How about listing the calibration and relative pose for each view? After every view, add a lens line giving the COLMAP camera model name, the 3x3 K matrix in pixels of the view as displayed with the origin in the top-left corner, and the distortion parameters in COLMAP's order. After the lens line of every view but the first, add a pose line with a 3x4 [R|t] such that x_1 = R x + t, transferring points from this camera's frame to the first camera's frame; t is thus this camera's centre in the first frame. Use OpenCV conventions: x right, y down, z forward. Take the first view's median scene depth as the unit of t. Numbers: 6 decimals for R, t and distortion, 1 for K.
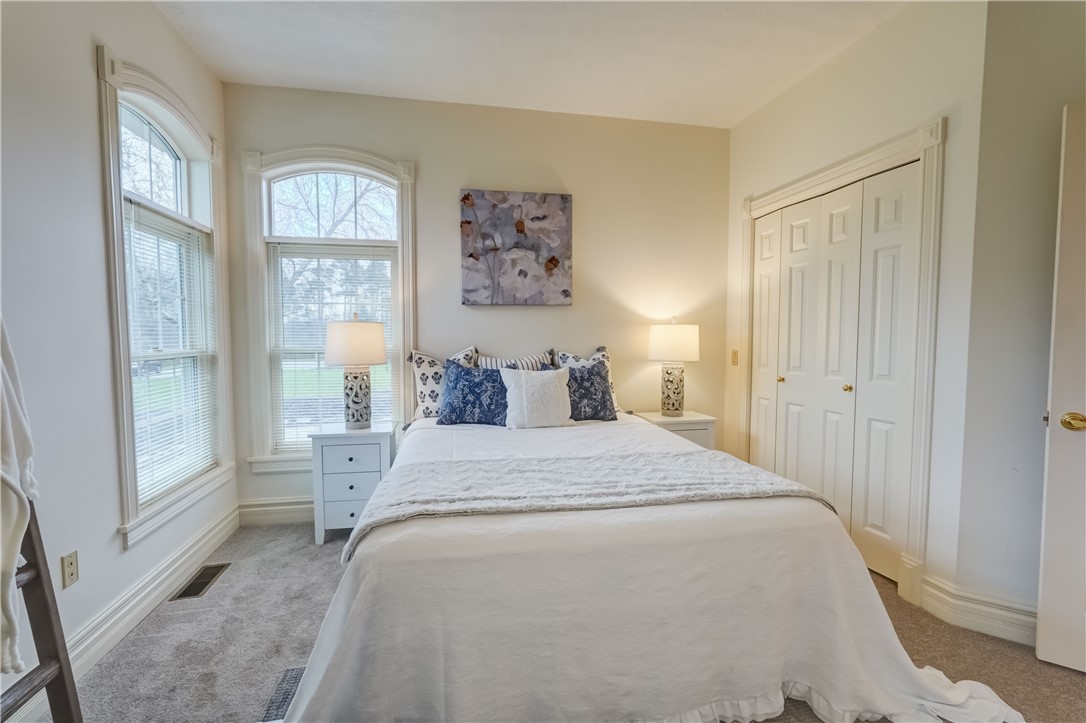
lens RADIAL K [[482.9, 0, 538.3], [0, 482.9, 361.7], [0, 0, 1]] dist [-0.007941, 0.004436]
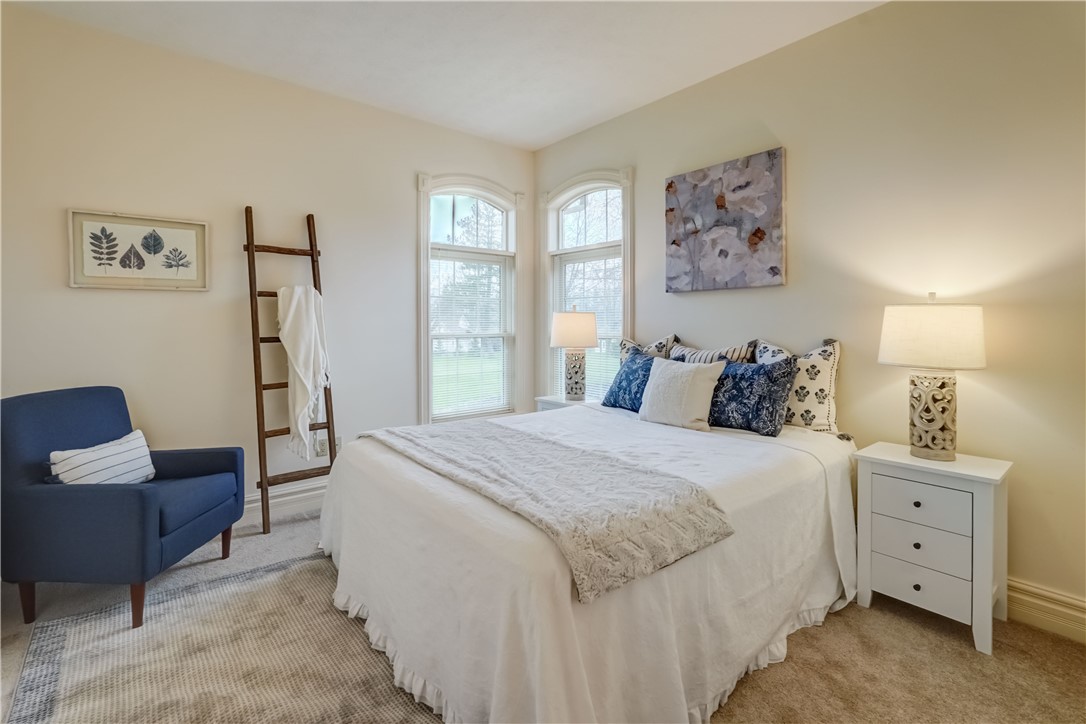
lens RADIAL K [[482.9, 0, 533.6], [0, 482.9, 326.2], [0, 0, 1]] dist [-0.007941, 0.004436]
pose [[0.494448, 0.005629, -0.869189, 0.569232], [-0.049798, 0.998520, -0.021862, -0.013723], [0.867779, 0.054093, 0.493997, 0.273089]]
